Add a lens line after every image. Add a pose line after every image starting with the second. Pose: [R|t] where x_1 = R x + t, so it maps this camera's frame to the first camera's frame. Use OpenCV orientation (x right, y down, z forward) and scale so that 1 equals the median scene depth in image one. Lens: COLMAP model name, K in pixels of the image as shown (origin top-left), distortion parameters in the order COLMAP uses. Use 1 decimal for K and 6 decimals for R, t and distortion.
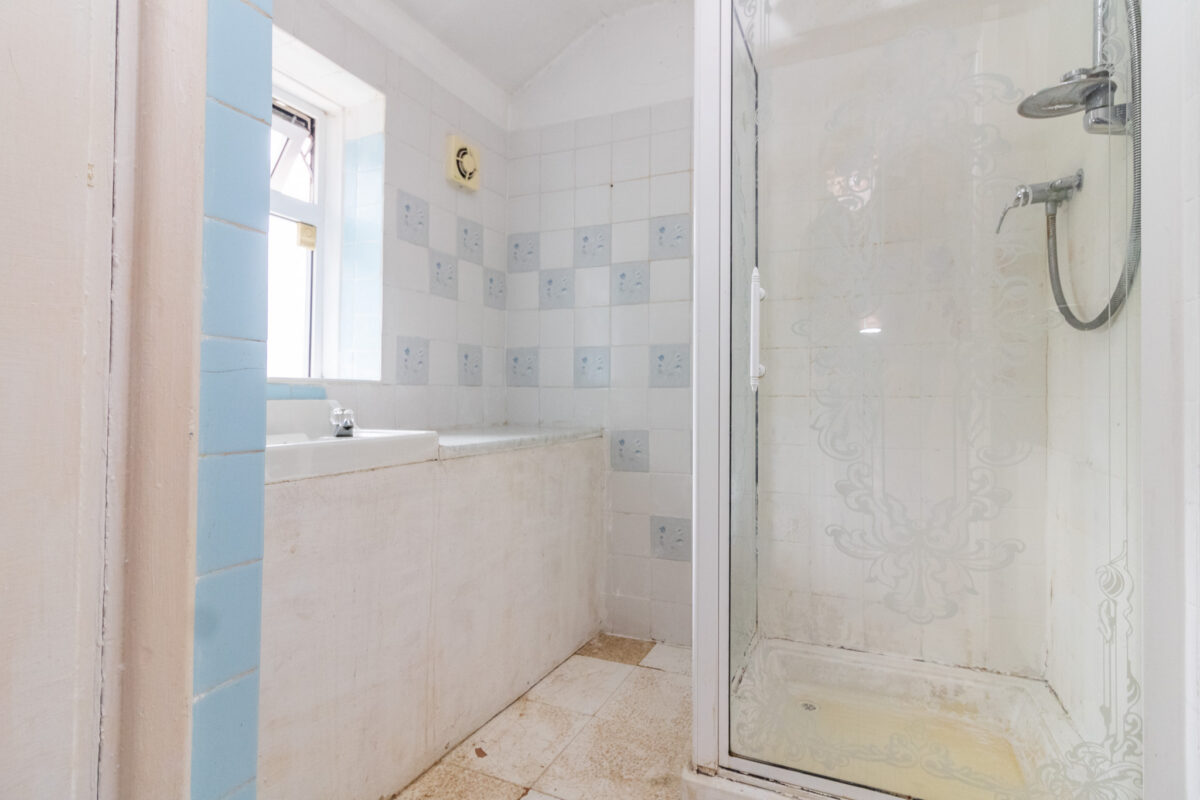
lens RADIAL K [[600.5, 0, 603.2], [0, 600.5, 394.7], [0, 0, 1]] dist [0.000152, -0.001534]
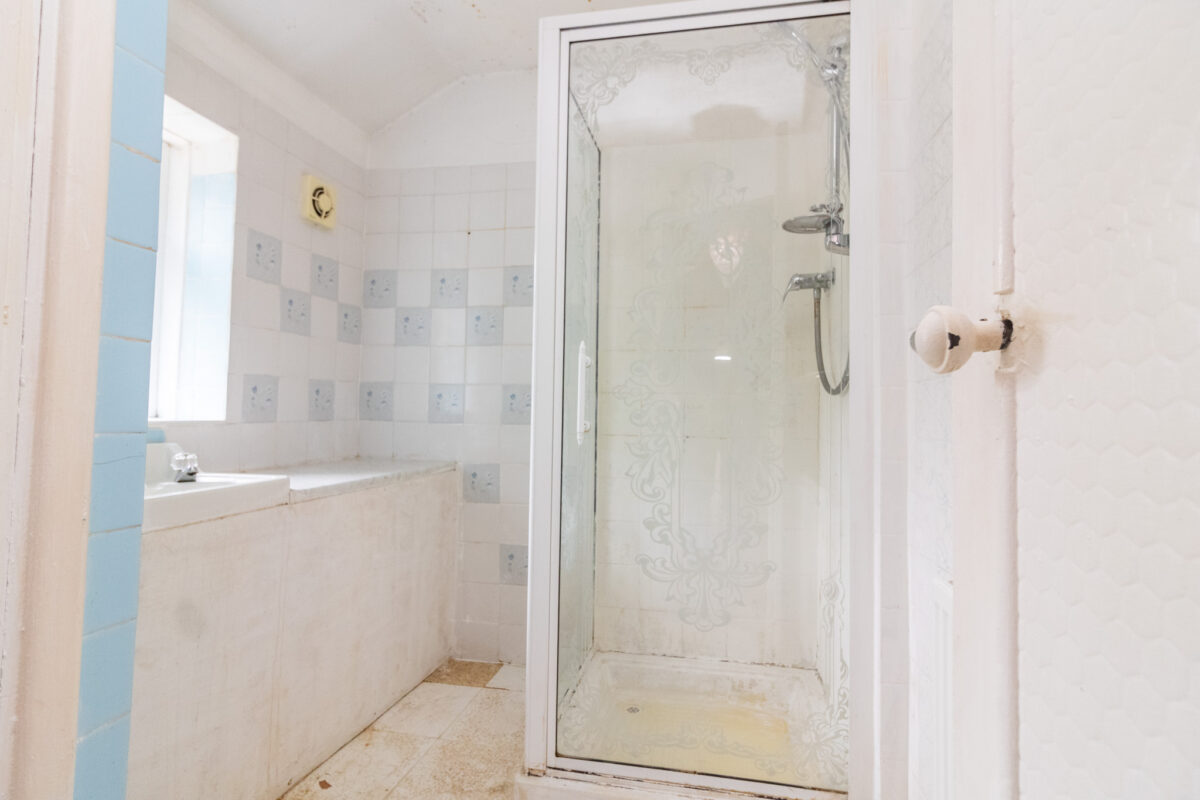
lens RADIAL K [[600.5, 0, 603.2], [0, 600.5, 394.7], [0, 0, 1]] dist [0.000152, -0.001534]
pose [[0.974228, 0.018528, 0.224805, 0.016081], [-0.011938, 0.999459, -0.030637, -0.043904], [-0.225251, 0.027164, 0.973922, -0.114935]]
